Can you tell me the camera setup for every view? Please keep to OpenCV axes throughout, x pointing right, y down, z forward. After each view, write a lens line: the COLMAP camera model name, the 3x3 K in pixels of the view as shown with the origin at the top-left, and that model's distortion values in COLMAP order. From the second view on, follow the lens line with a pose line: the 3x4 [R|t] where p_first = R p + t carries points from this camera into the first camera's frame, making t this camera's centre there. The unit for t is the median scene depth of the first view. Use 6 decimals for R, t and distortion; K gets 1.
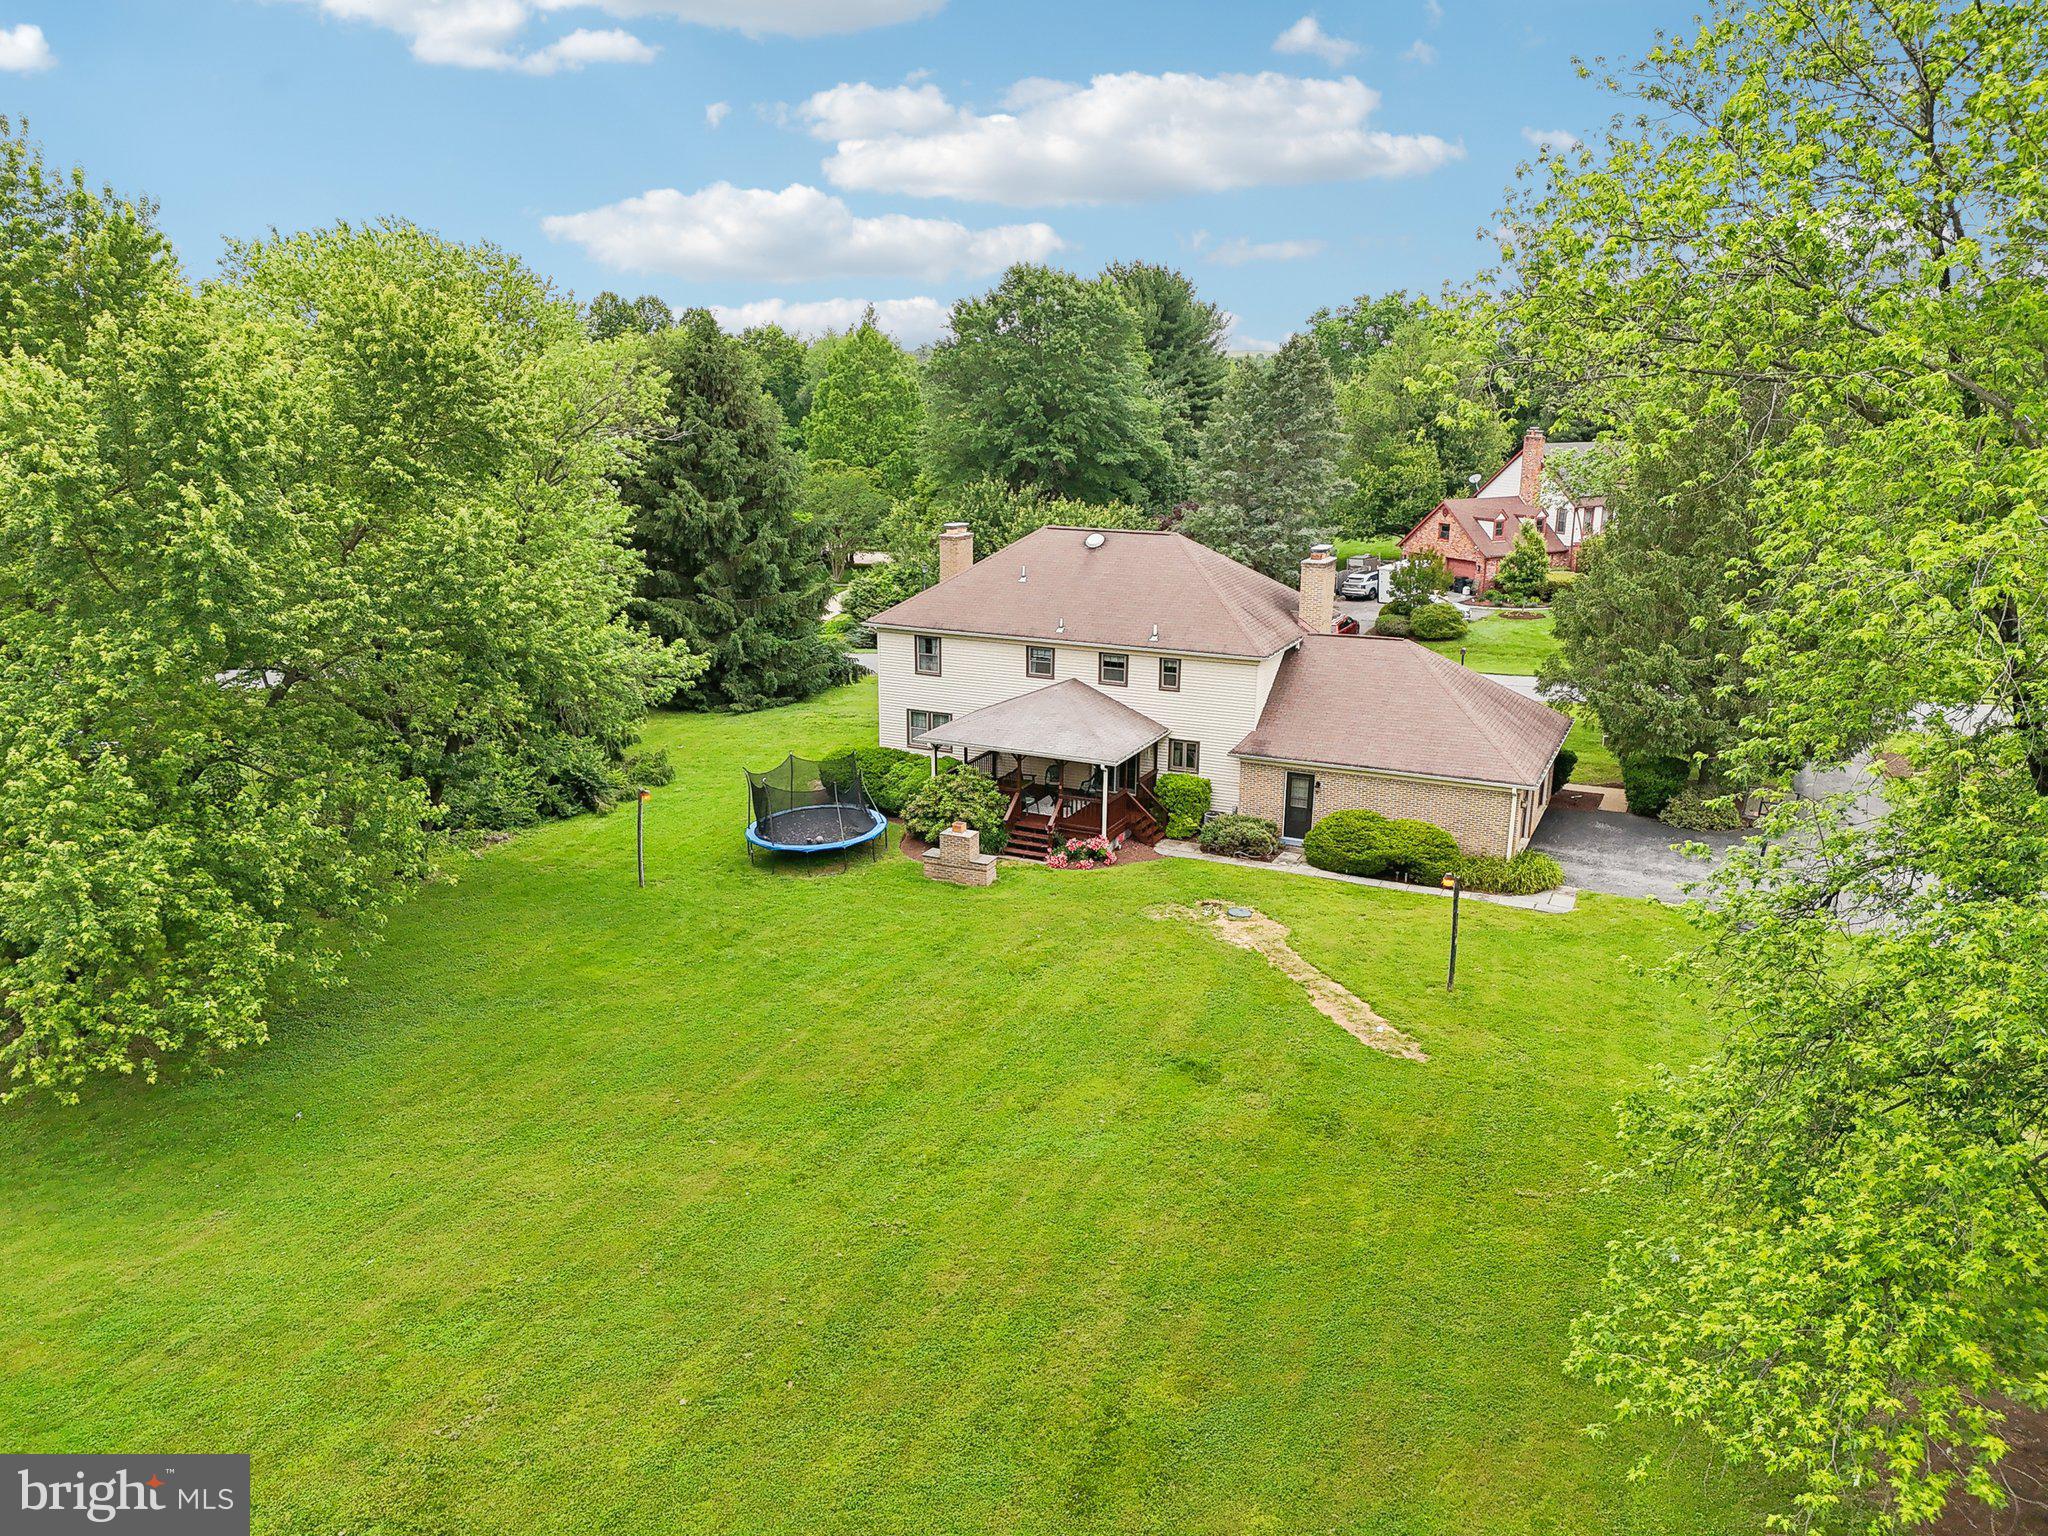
lens RADIAL K [[1544.4, 0, 1015.4], [0, 1544.4, 769.5], [0, 0, 1]] dist [0.047220, -0.001709]
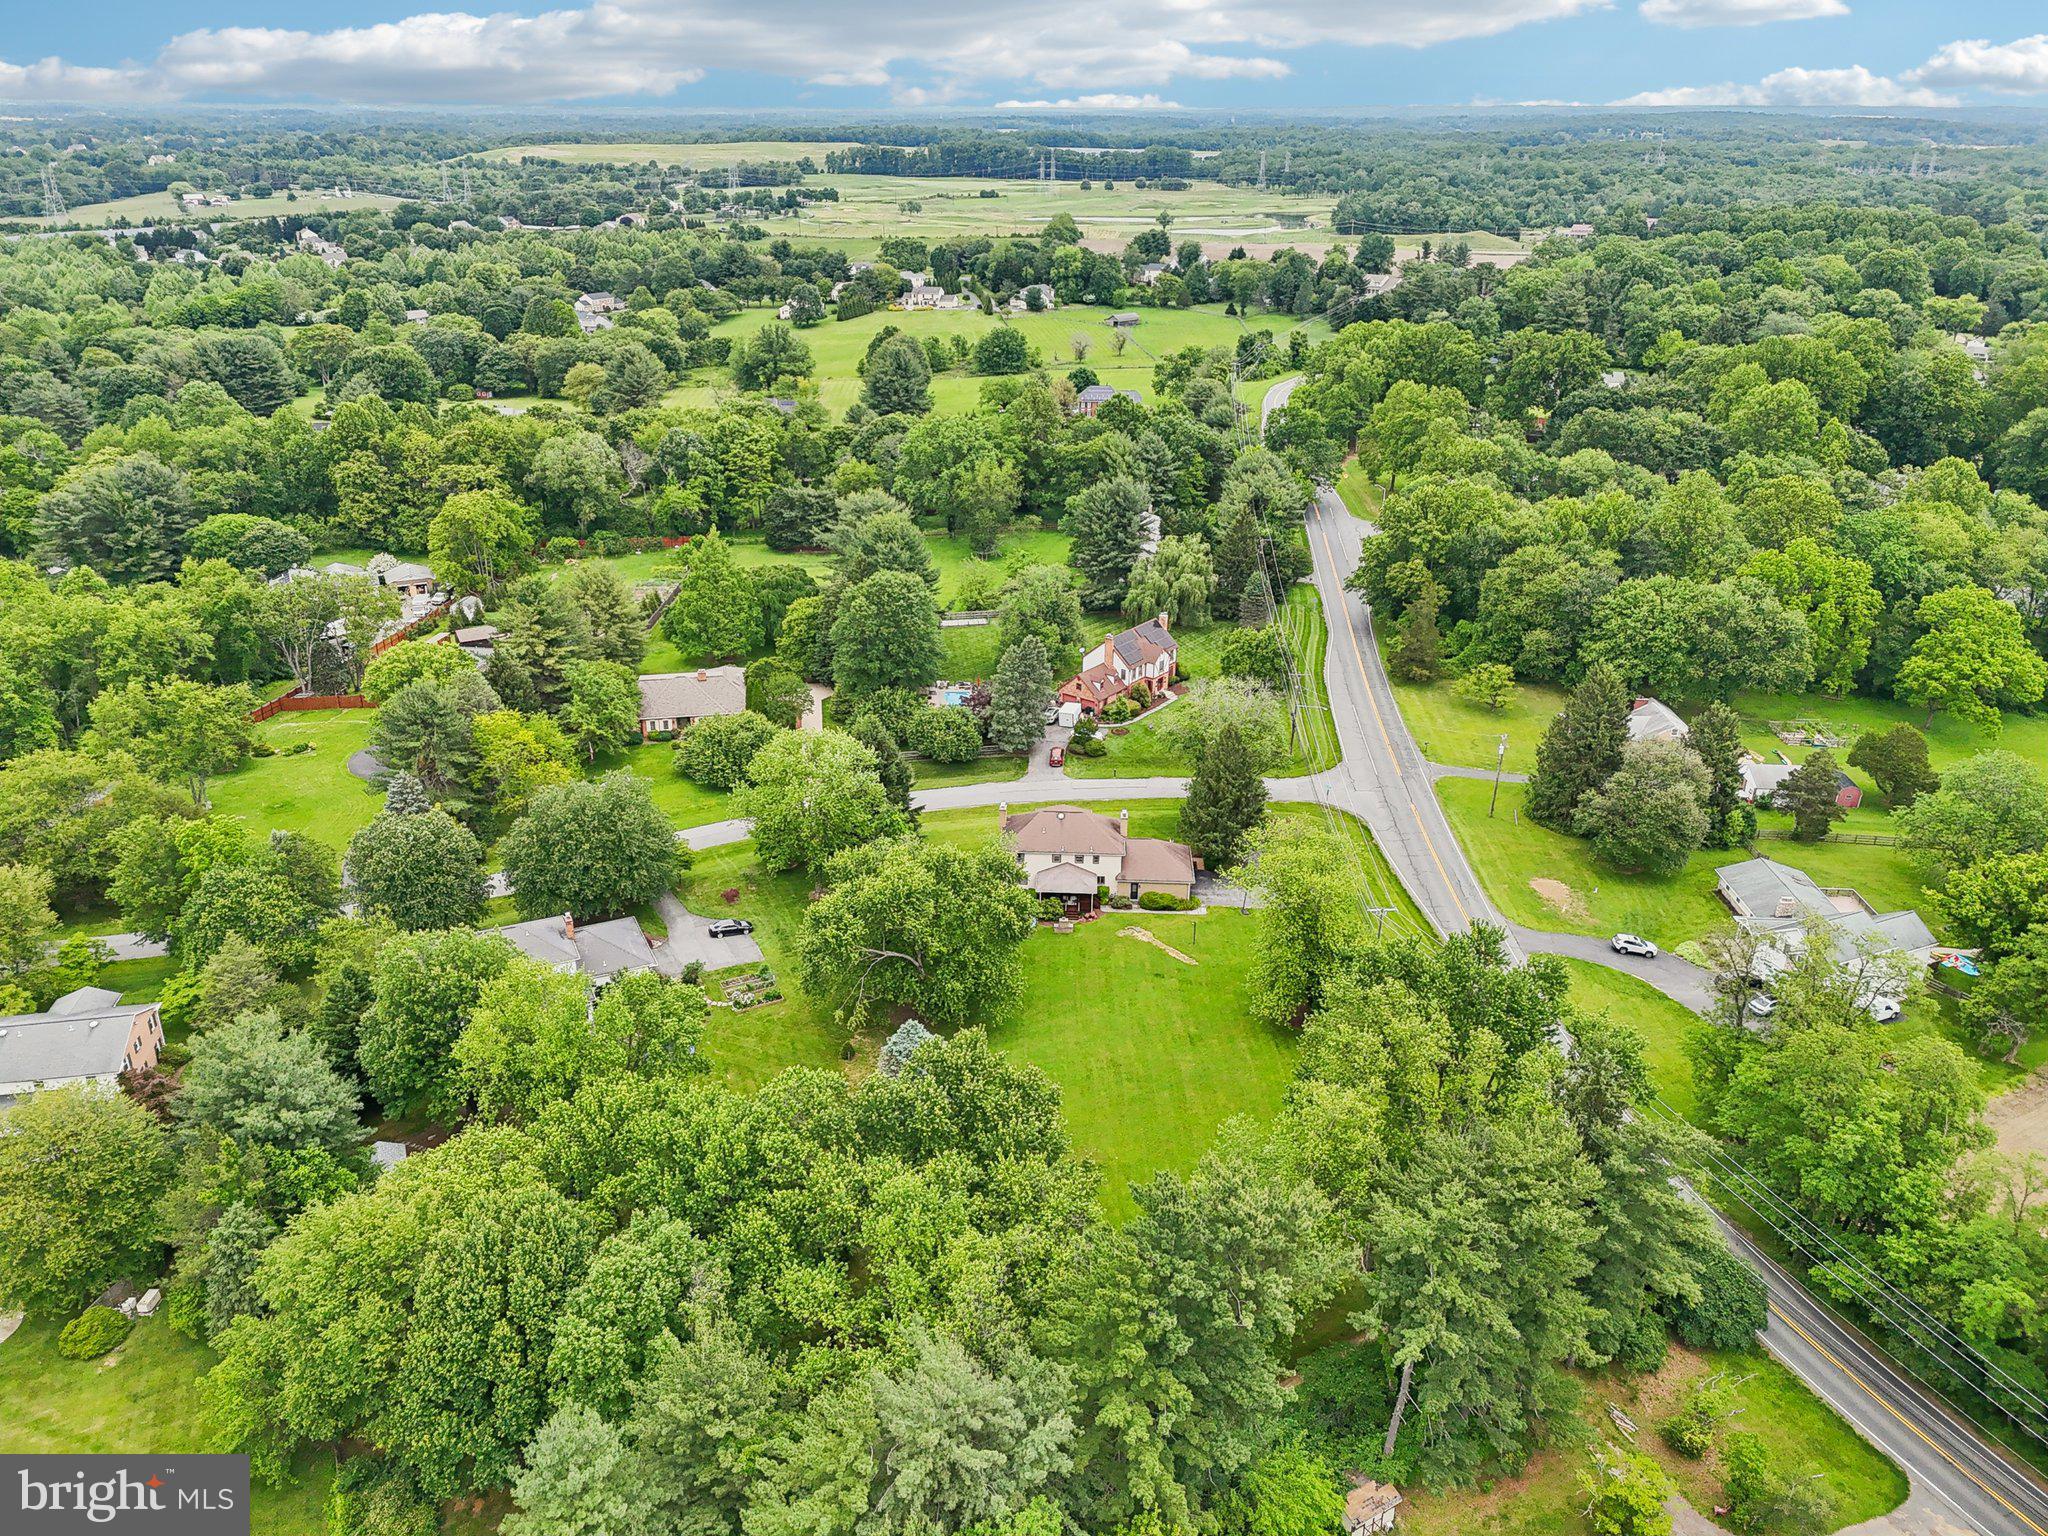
lens RADIAL K [[1544.4, 0, 1015.4], [0, 1544.4, 769.5], [0, 0, 1]] dist [0.047220, -0.001709]
pose [[0.912319, -0.159163, 0.377282, -1.453968], [0.086790, 0.975594, 0.201703, -1.050512], [-0.400177, -0.151273, 0.903866, -2.235964]]
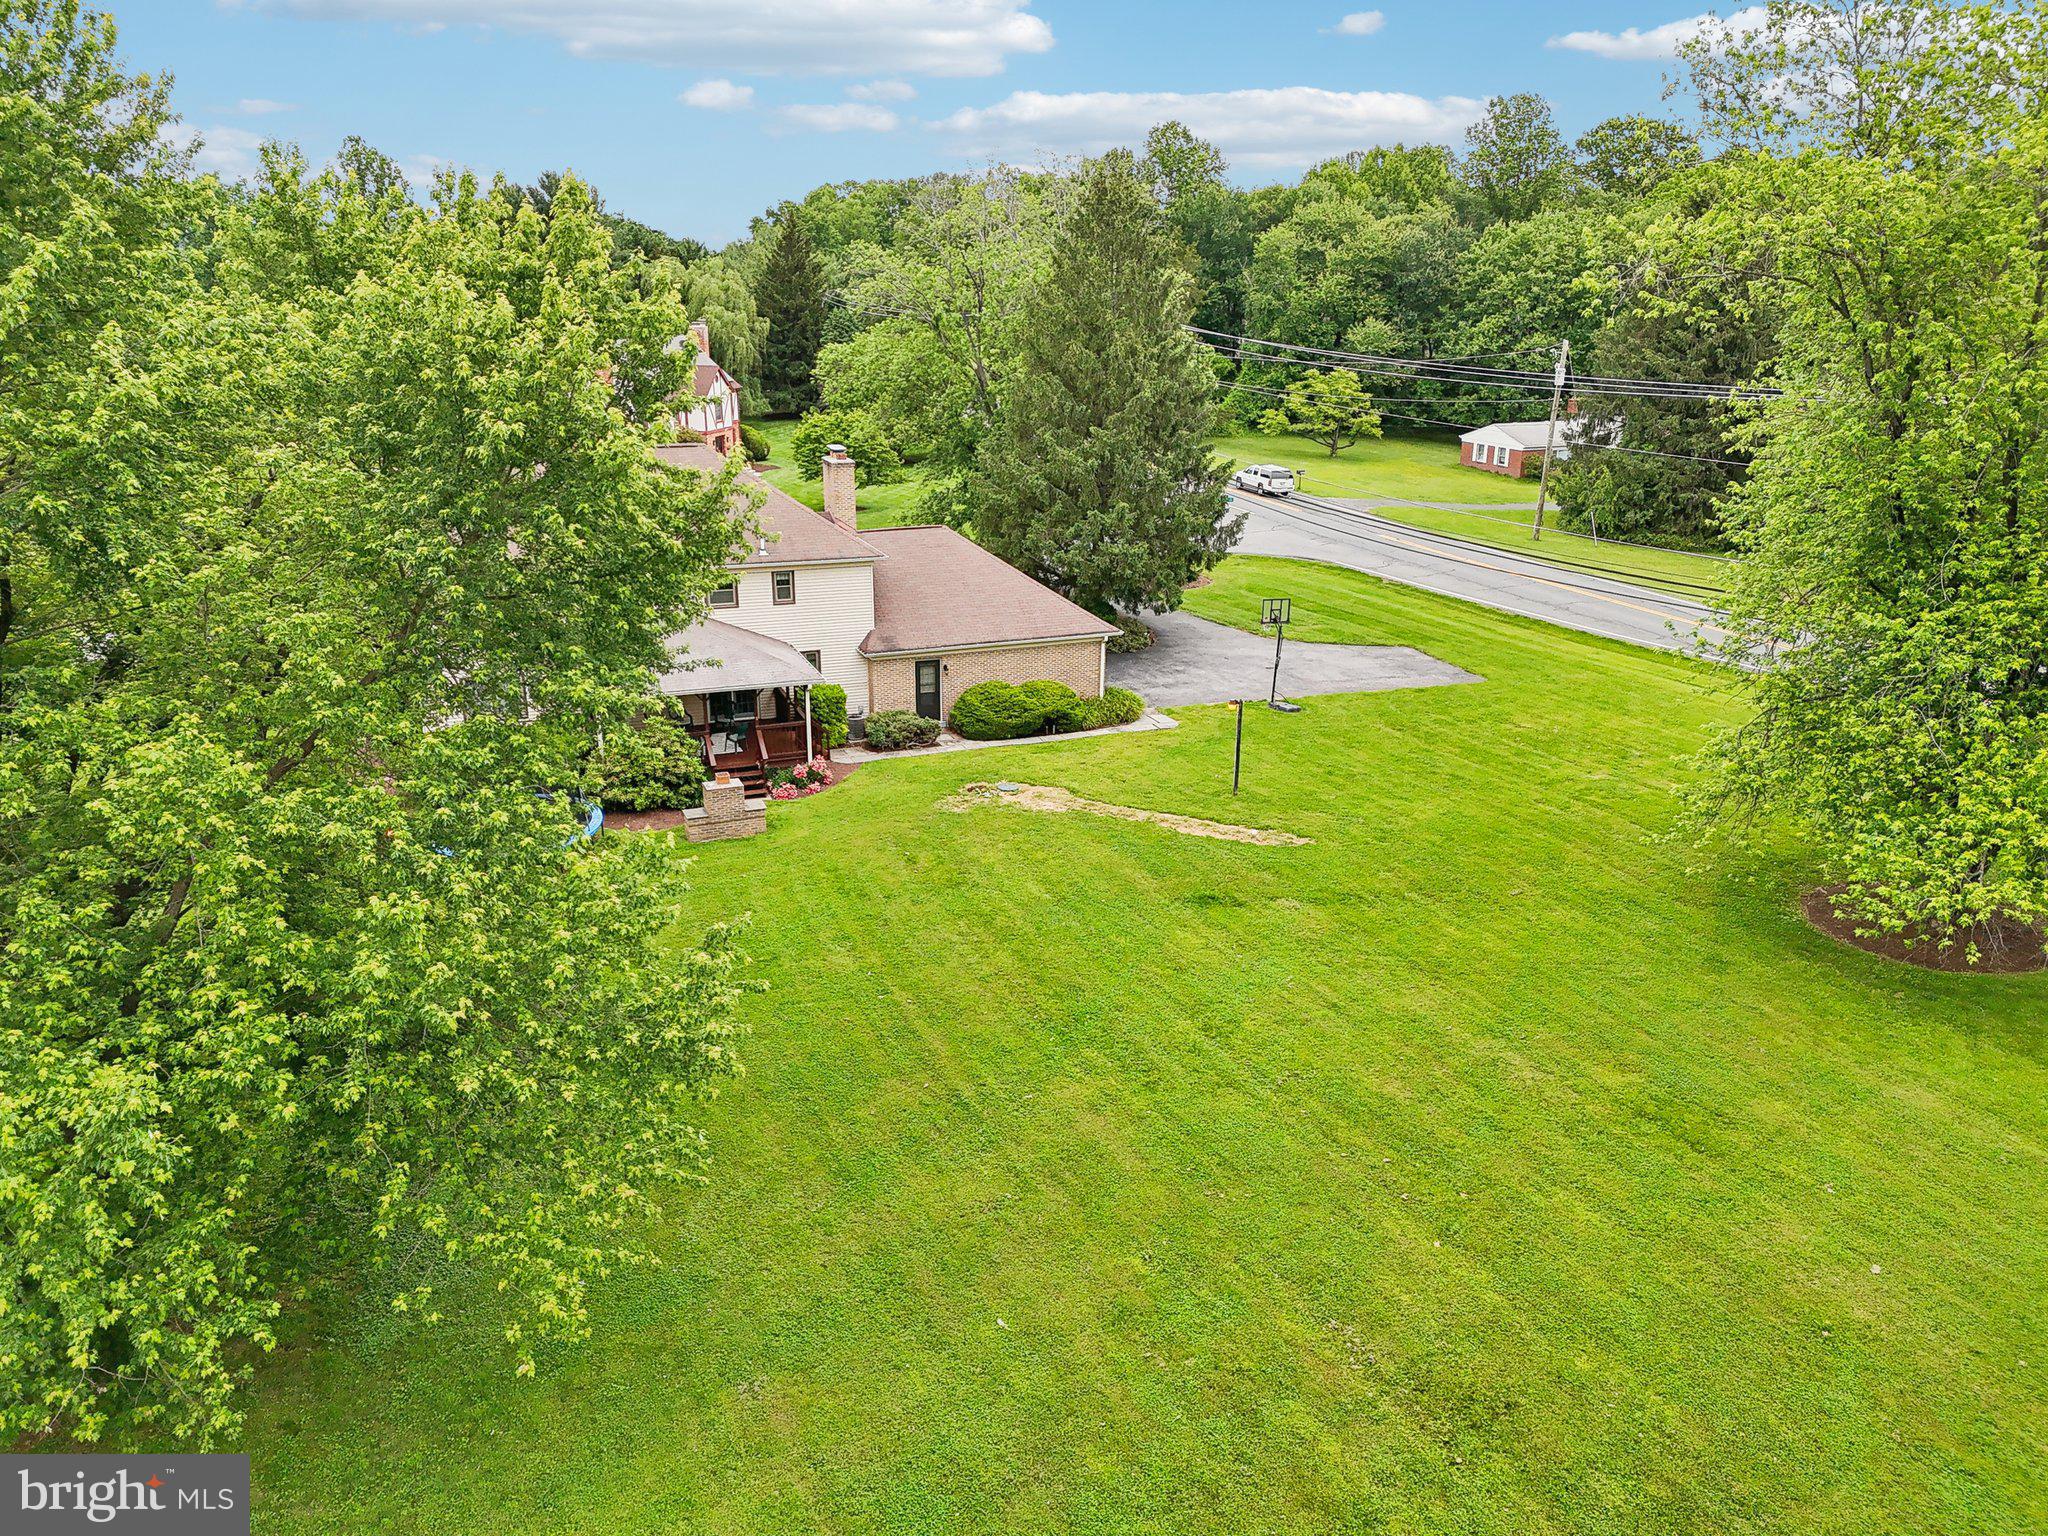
lens RADIAL K [[1544.4, 0, 1015.4], [0, 1544.4, 769.5], [0, 0, 1]] dist [0.047220, -0.001709]
pose [[0.667983, -0.225489, 0.709192, -0.546953], [0.182908, 0.973503, 0.137246, -0.059226], [-0.721348, 0.038039, 0.691528, 0.225430]]
